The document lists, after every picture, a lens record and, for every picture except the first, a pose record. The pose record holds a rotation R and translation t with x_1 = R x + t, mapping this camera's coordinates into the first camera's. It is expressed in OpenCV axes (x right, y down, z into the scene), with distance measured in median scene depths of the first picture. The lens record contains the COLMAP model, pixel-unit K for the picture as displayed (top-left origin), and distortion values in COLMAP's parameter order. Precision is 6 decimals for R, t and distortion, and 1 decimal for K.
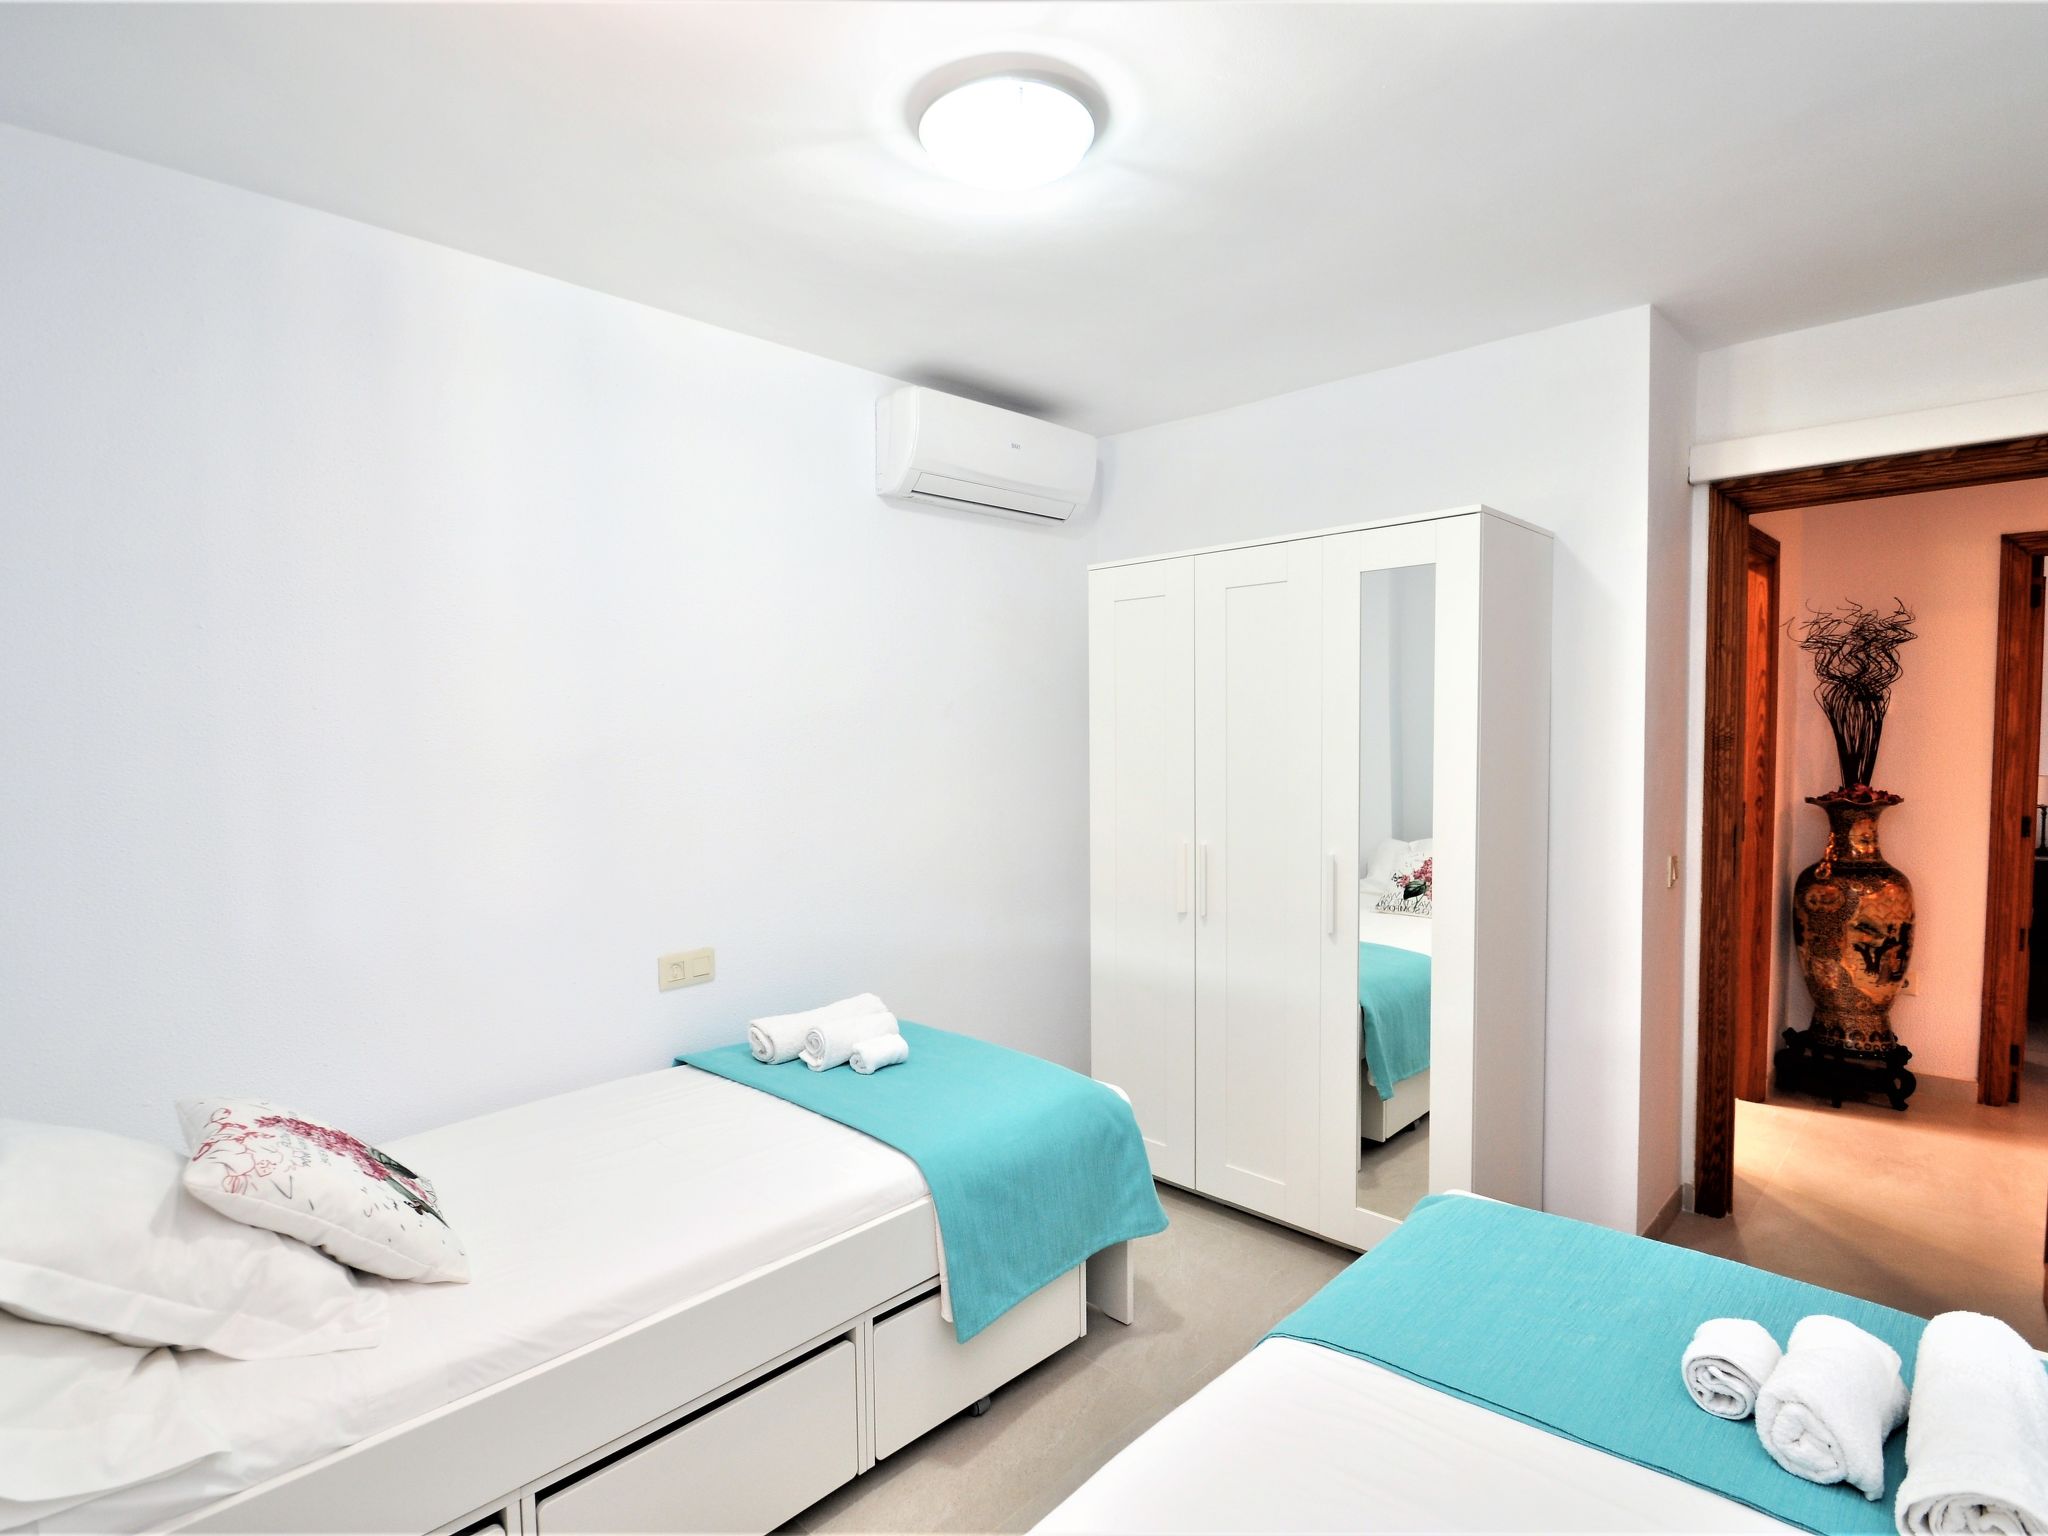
lens RADIAL K [[1104.5, 0, 1023.7], [0, 1104.5, 787.8], [0, 0, 1]] dist [0.010795, -0.021316]
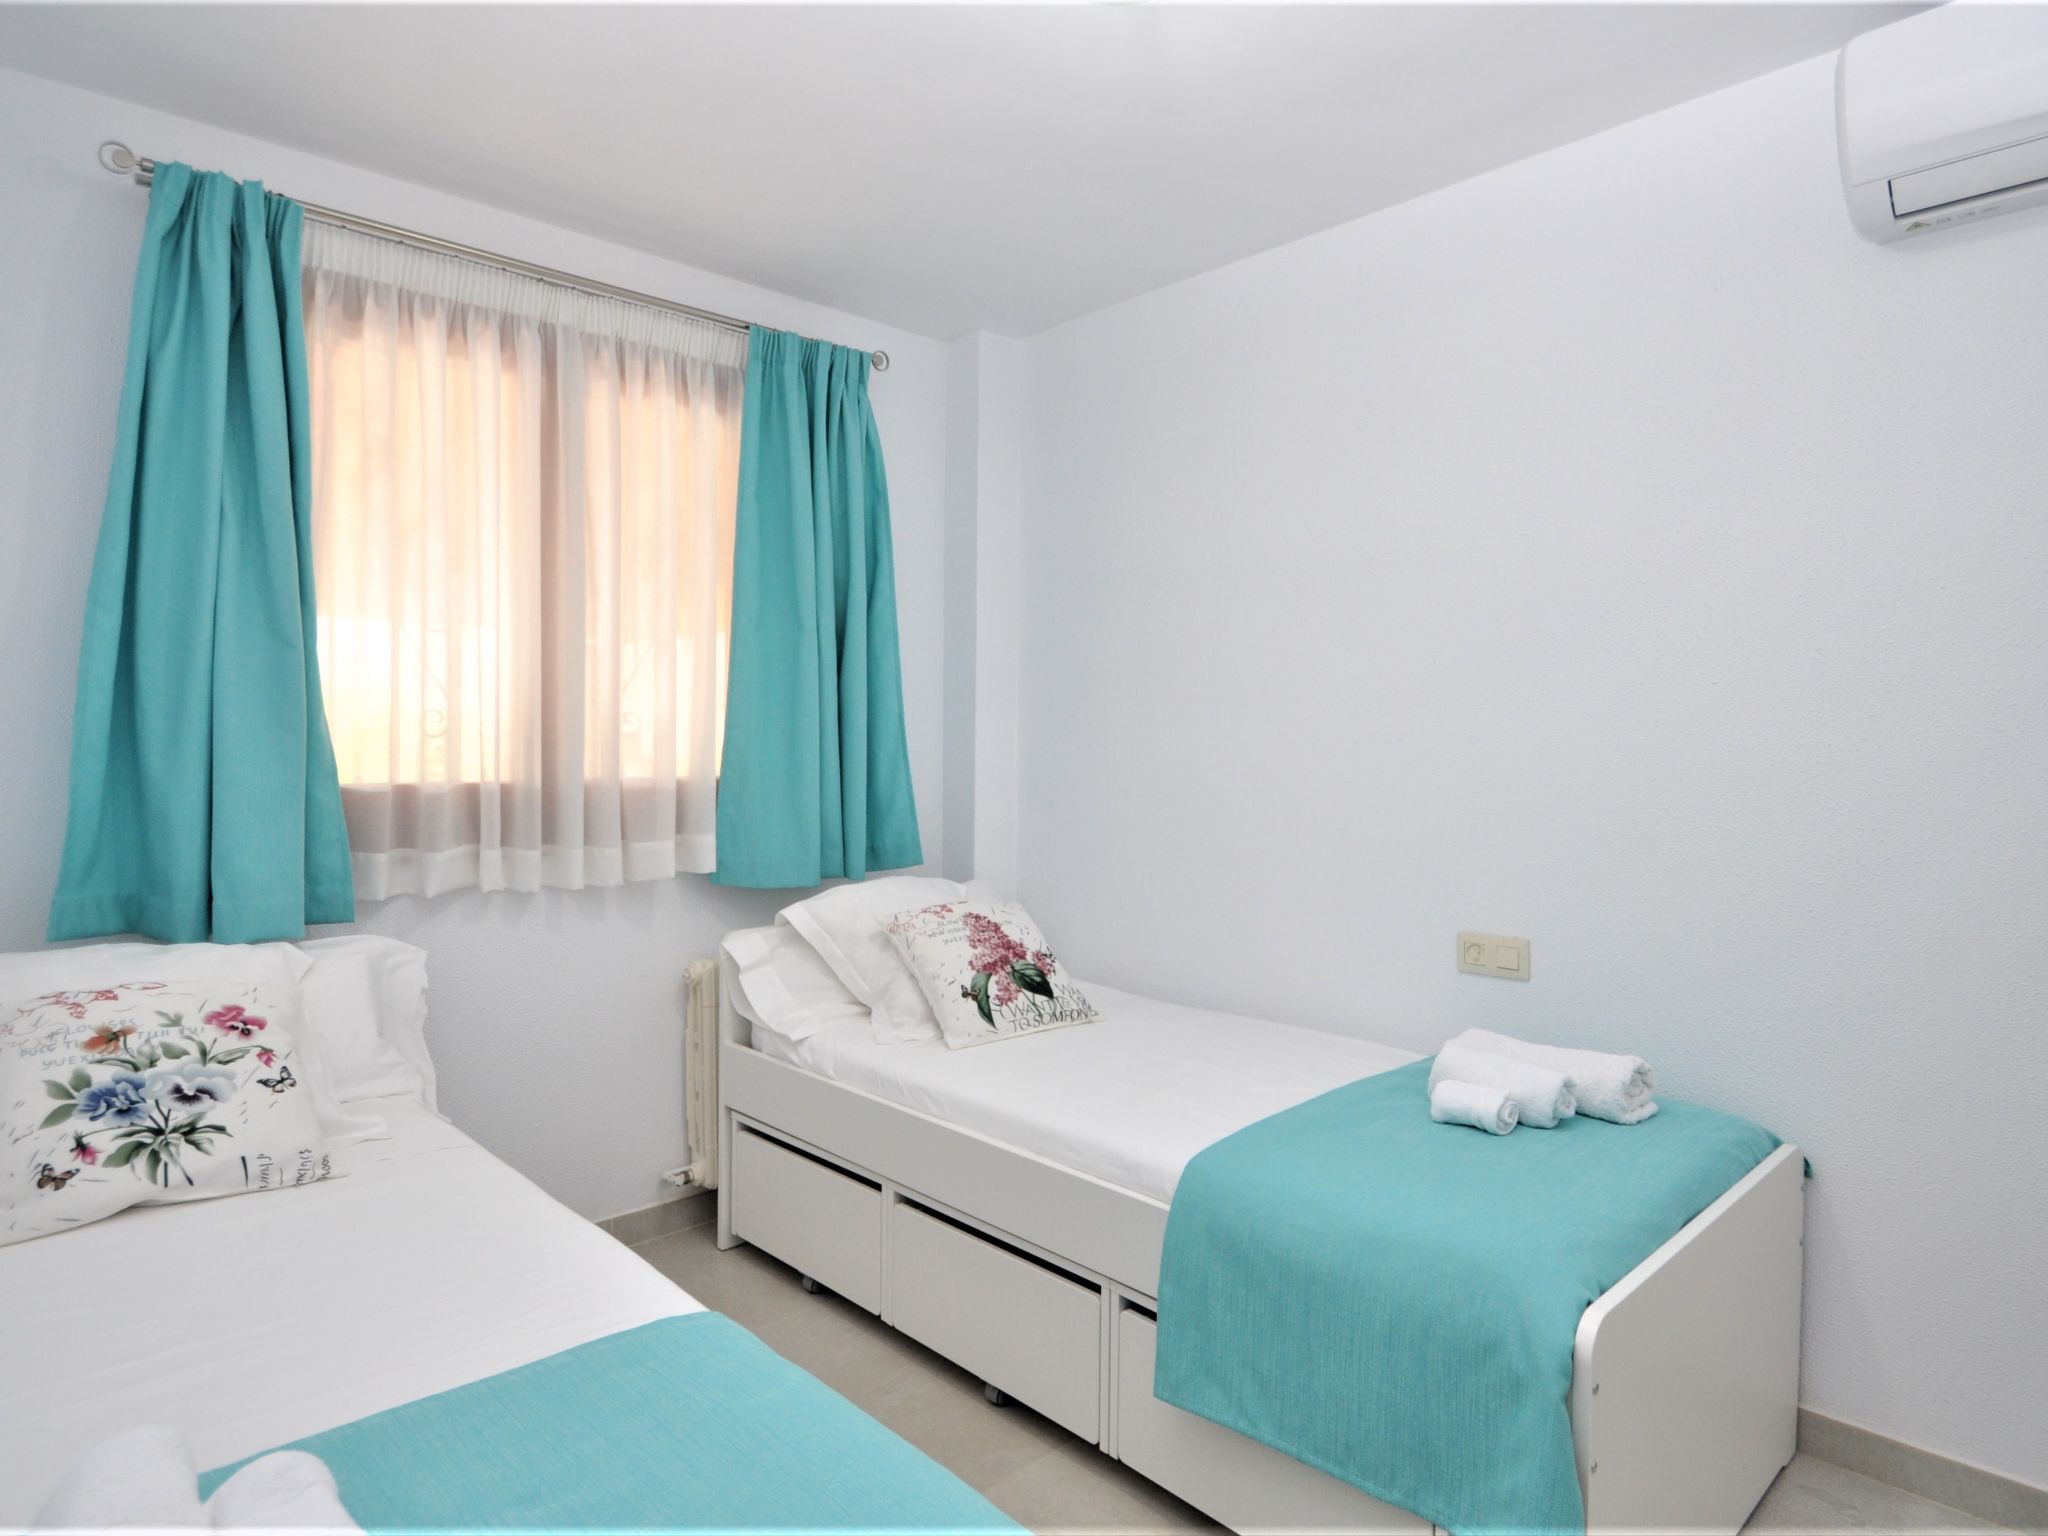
lens RADIAL K [[1161.9, 0, 1018.4], [0, 1161.9, 734.9], [0, 0, 1]] dist [0.011196, -0.014412]
pose [[-0.064240, 0.009632, -0.997888, 1.302820], [-0.058780, 0.998181, 0.013418, 0.016431], [0.996202, 0.059518, -0.063557, 1.503992]]
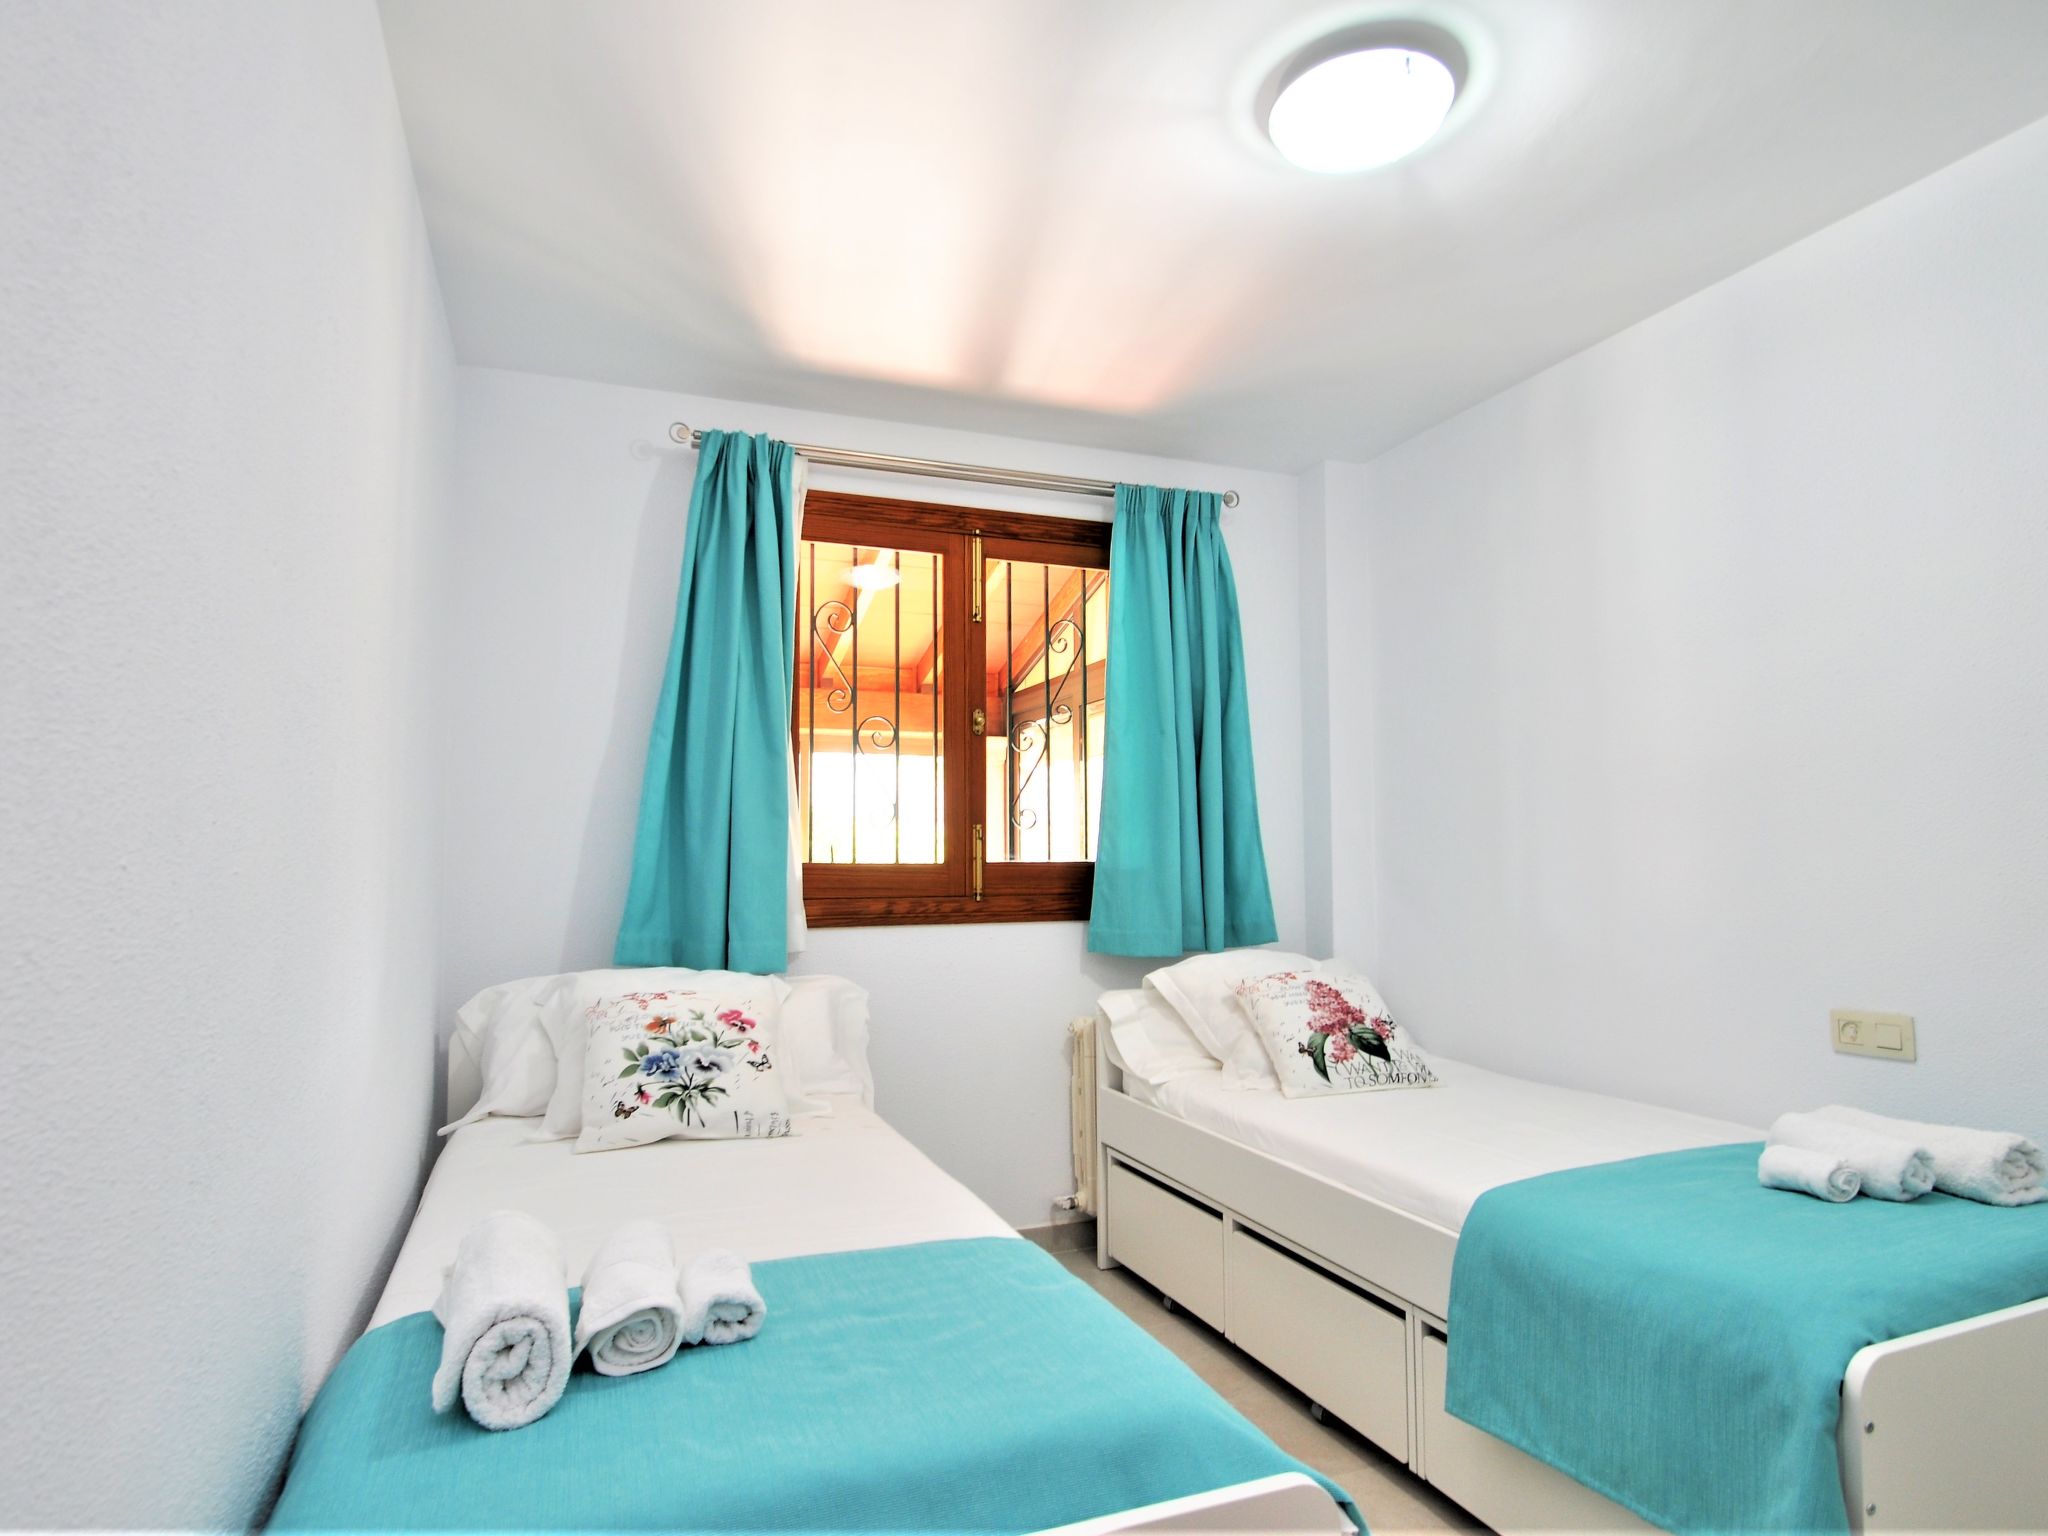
lens RADIAL K [[1104.5, 0, 1011.9], [0, 1104.5, 768.9], [0, 0, 1]] dist [0.010795, -0.021316]
pose [[-0.437992, -0.061279, -0.896888, 1.468340], [-0.039342, 0.998025, -0.048976, 0.087506], [0.898118, 0.013834, -0.439537, 1.736026]]
